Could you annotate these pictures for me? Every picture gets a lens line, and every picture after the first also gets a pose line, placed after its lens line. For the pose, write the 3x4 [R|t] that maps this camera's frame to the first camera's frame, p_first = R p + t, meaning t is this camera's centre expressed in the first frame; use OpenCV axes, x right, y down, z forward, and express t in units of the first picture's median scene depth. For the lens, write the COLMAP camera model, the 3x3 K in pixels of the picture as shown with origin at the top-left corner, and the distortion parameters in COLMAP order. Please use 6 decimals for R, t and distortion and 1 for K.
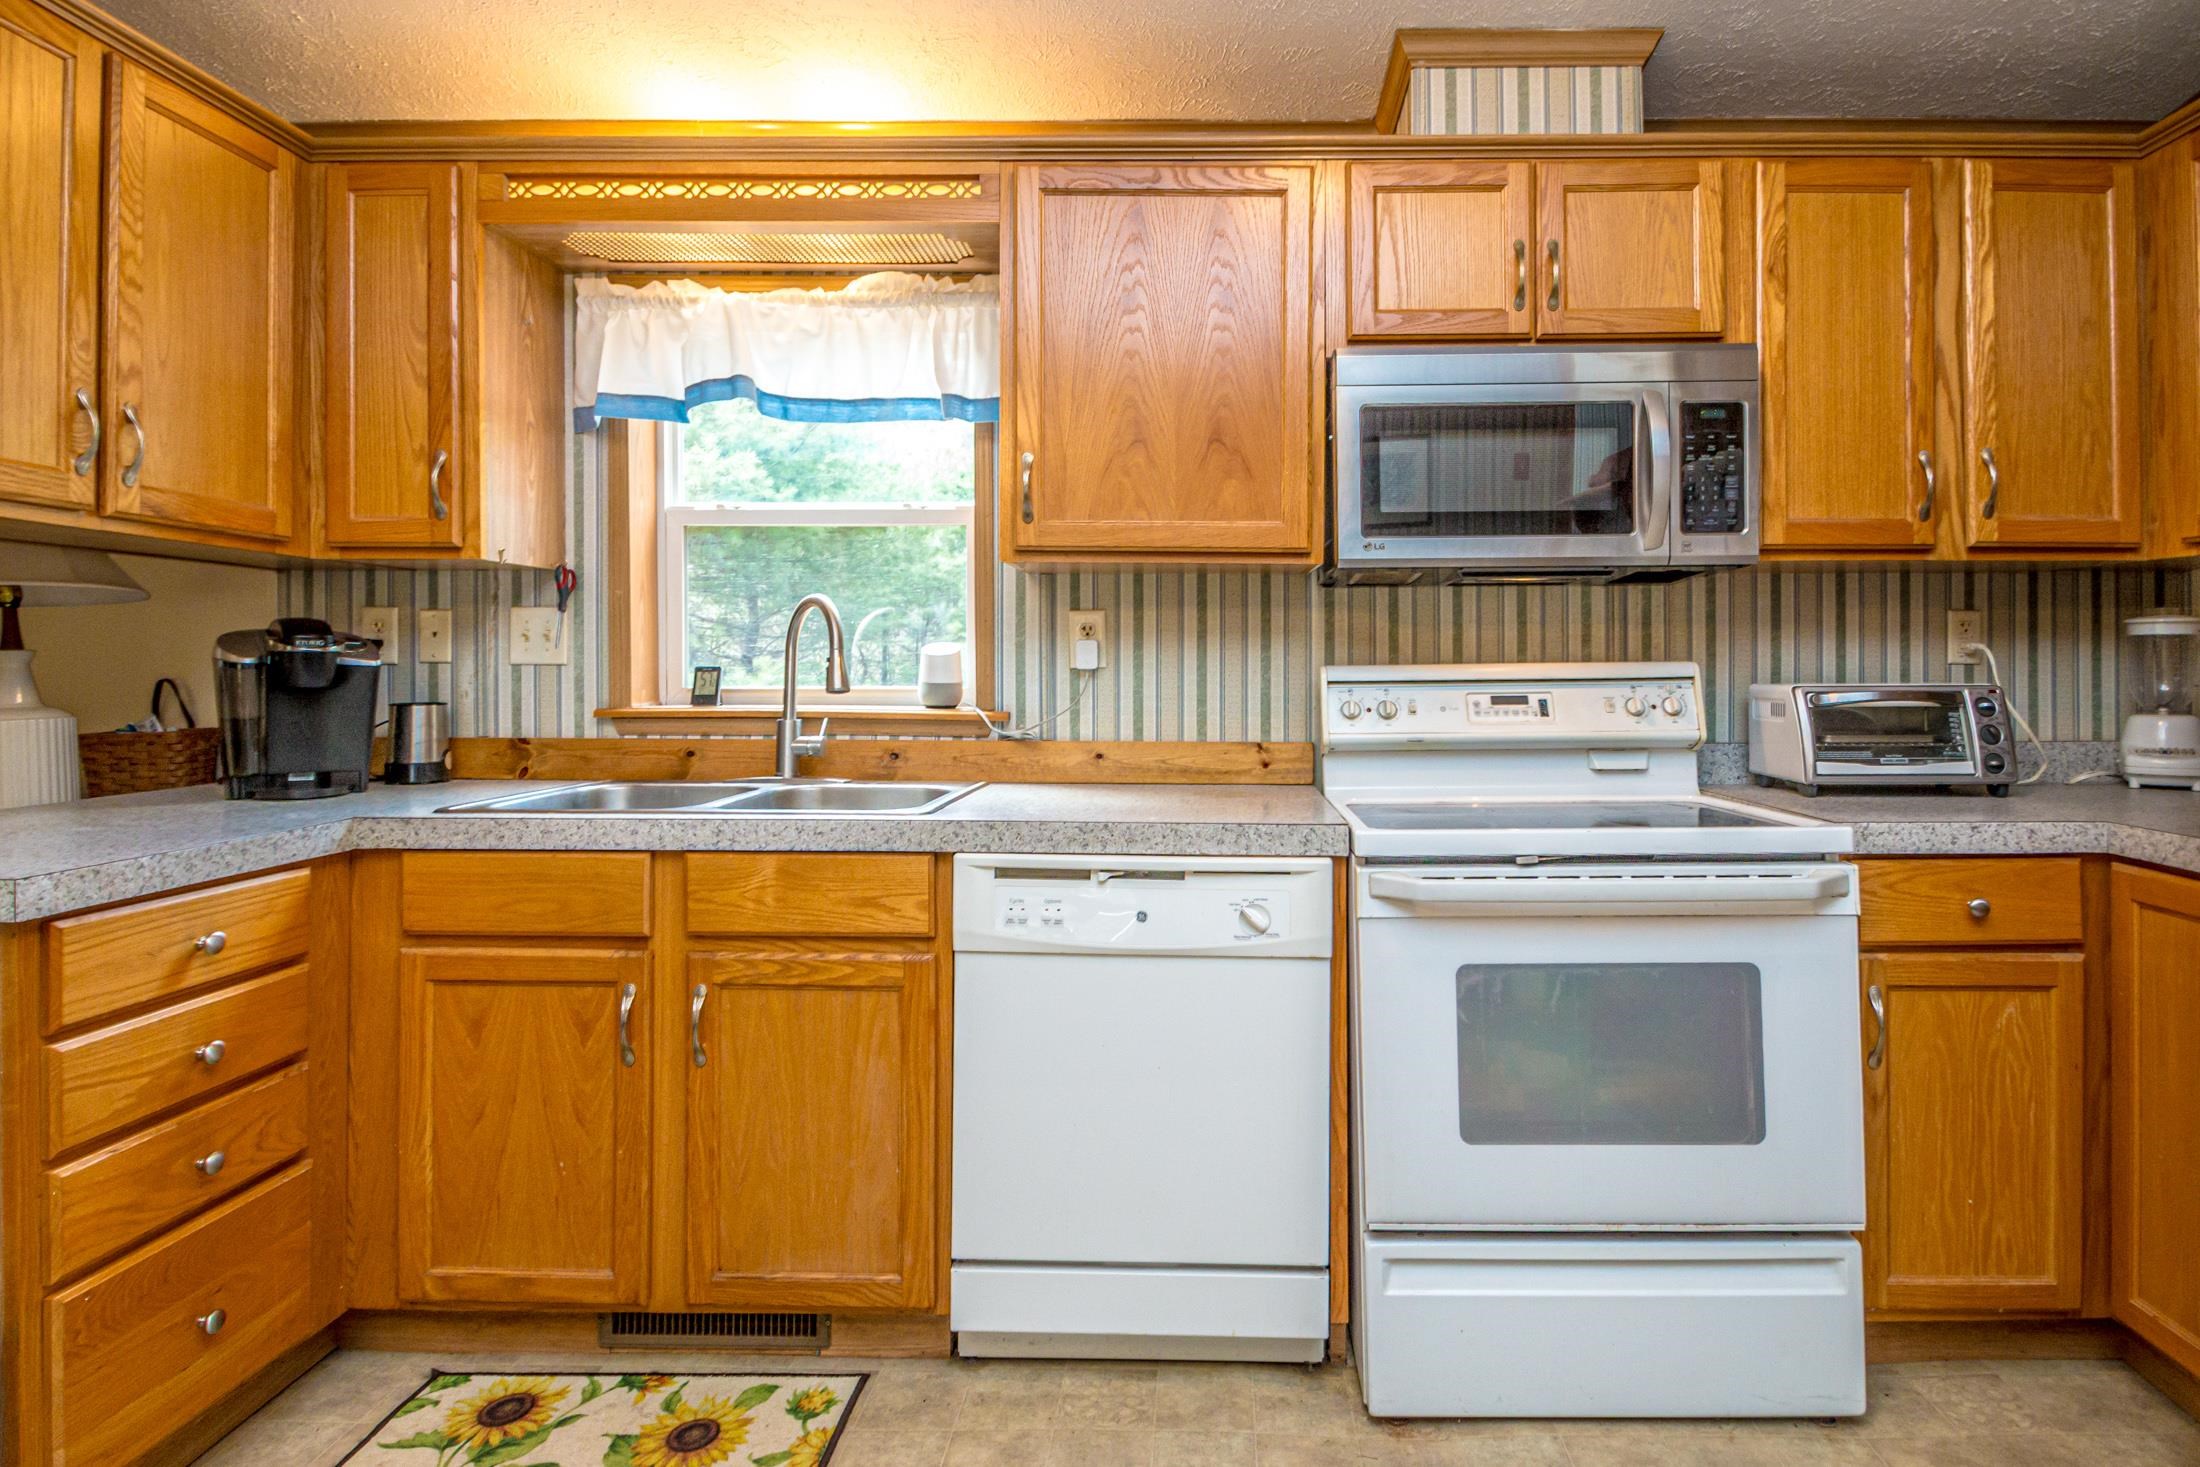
lens RADIAL K [[1140.0, 0, 1186.0], [0, 1140.0, 666.8], [0, 0, 1]] dist [0.002811, -0.005840]
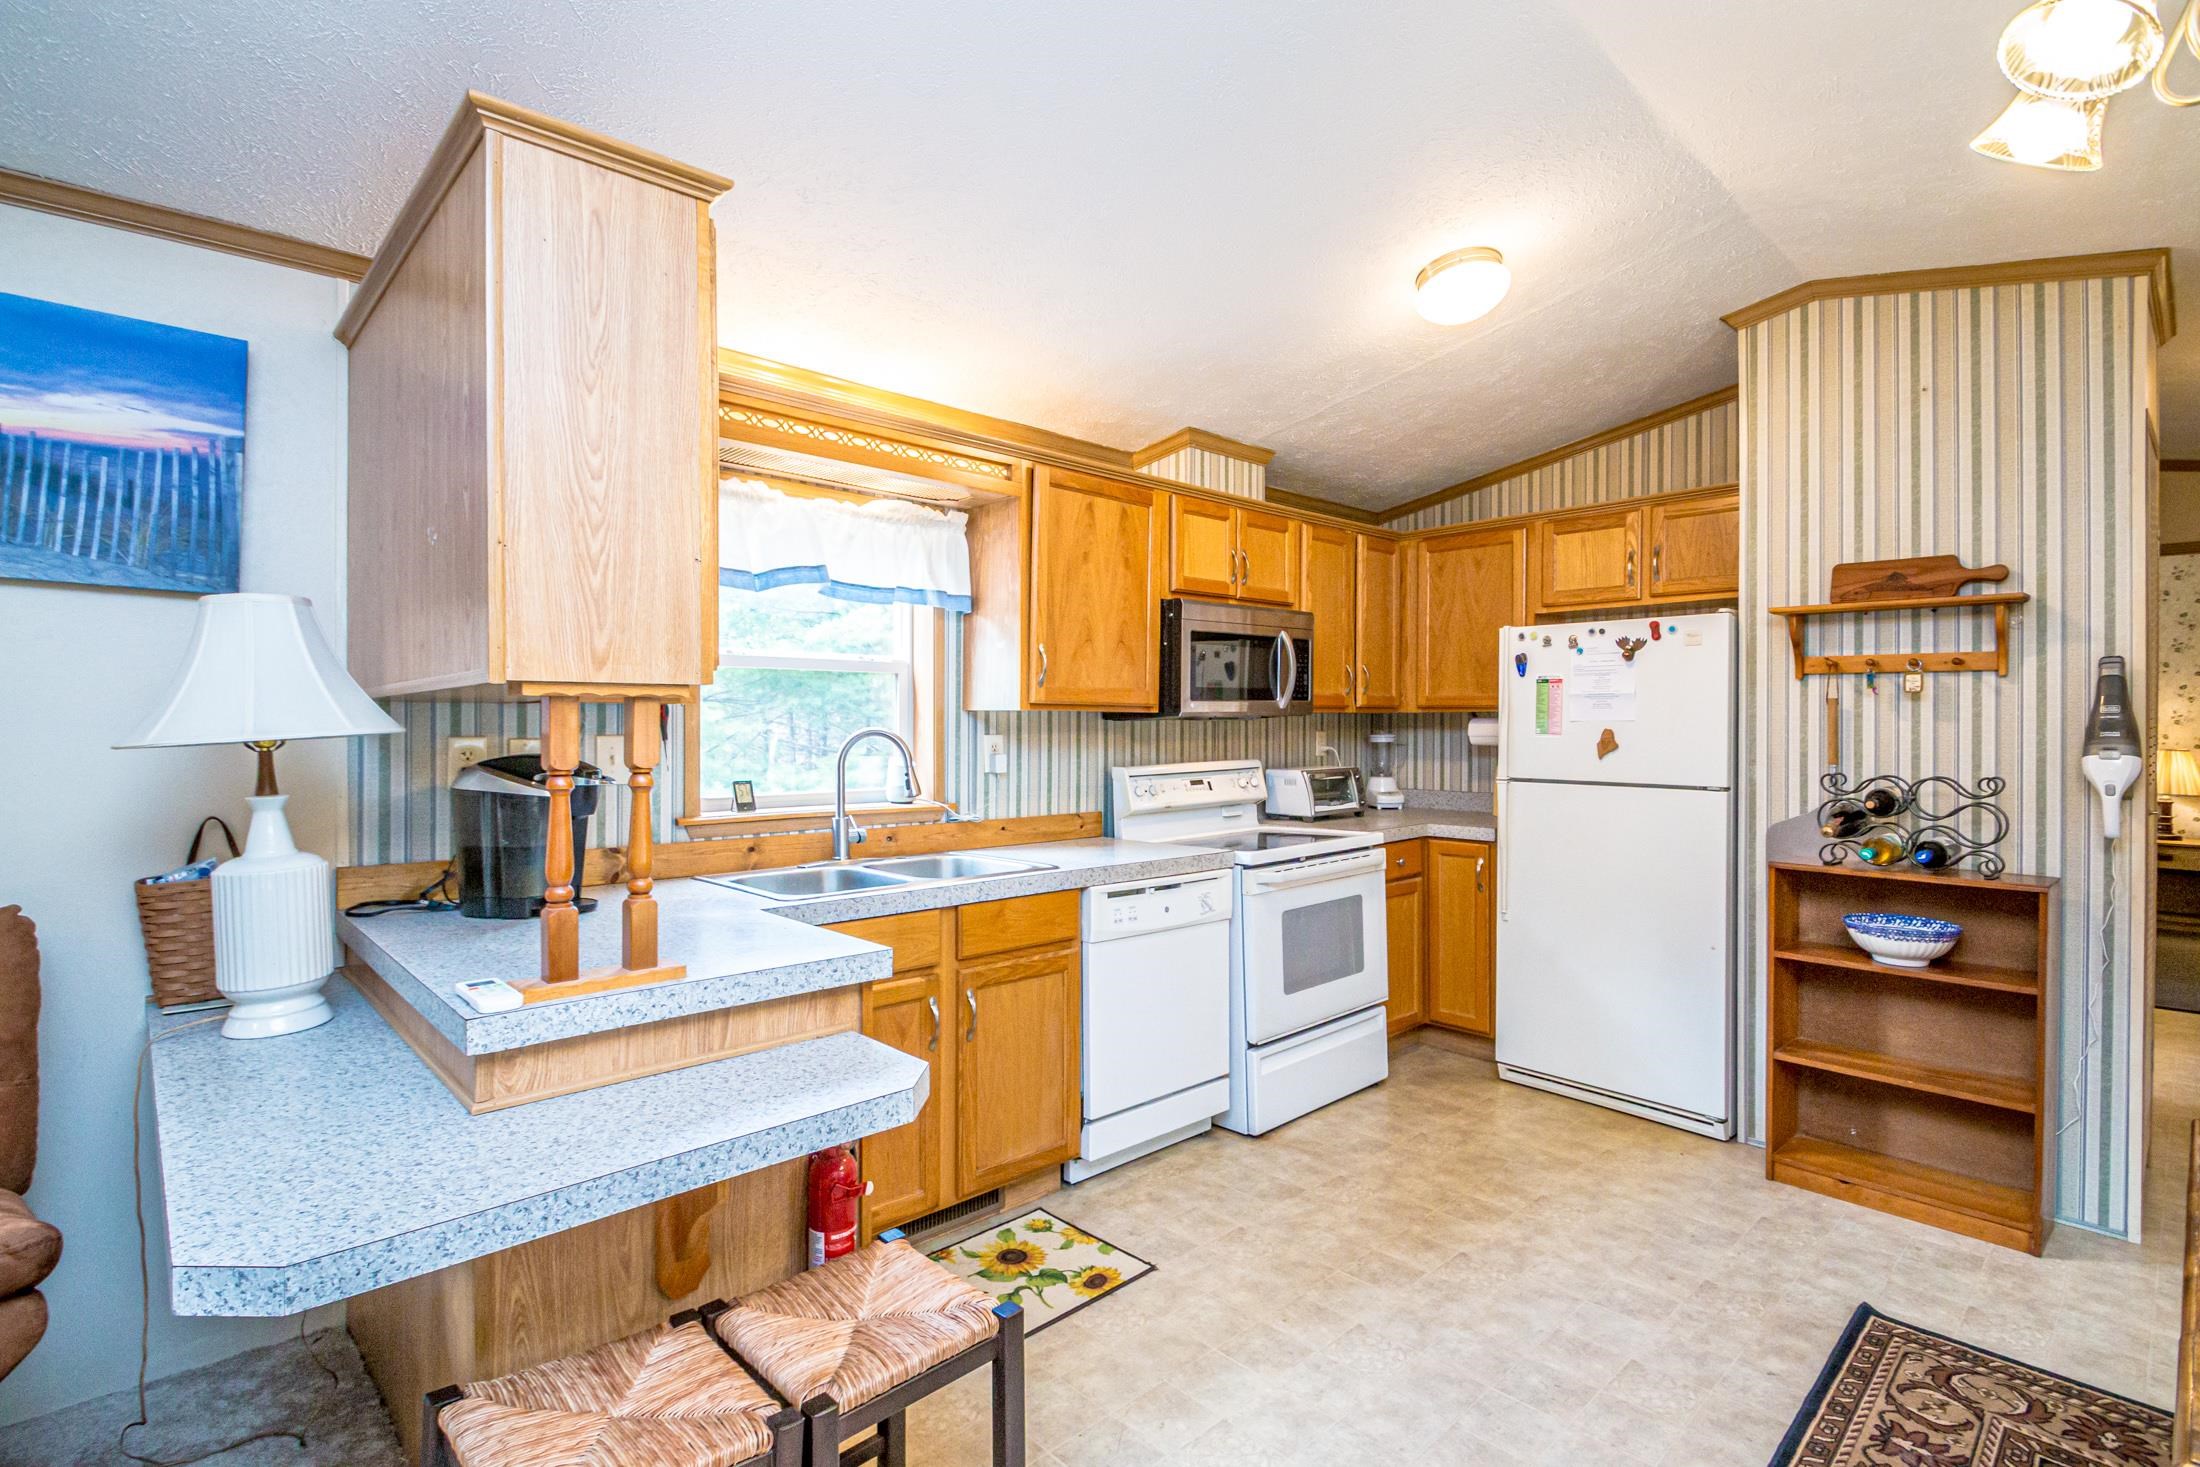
lens RADIAL K [[1005.7, 0, 1122.7], [0, 1005.7, 743.4], [0, 0, 1]] dist [-0.004395, -0.001410]
pose [[0.719876, -0.012544, 0.693989, -1.050063], [0.001556, 0.999863, 0.016458, -0.069176], [-0.694101, -0.010768, 0.719797, -0.113032]]
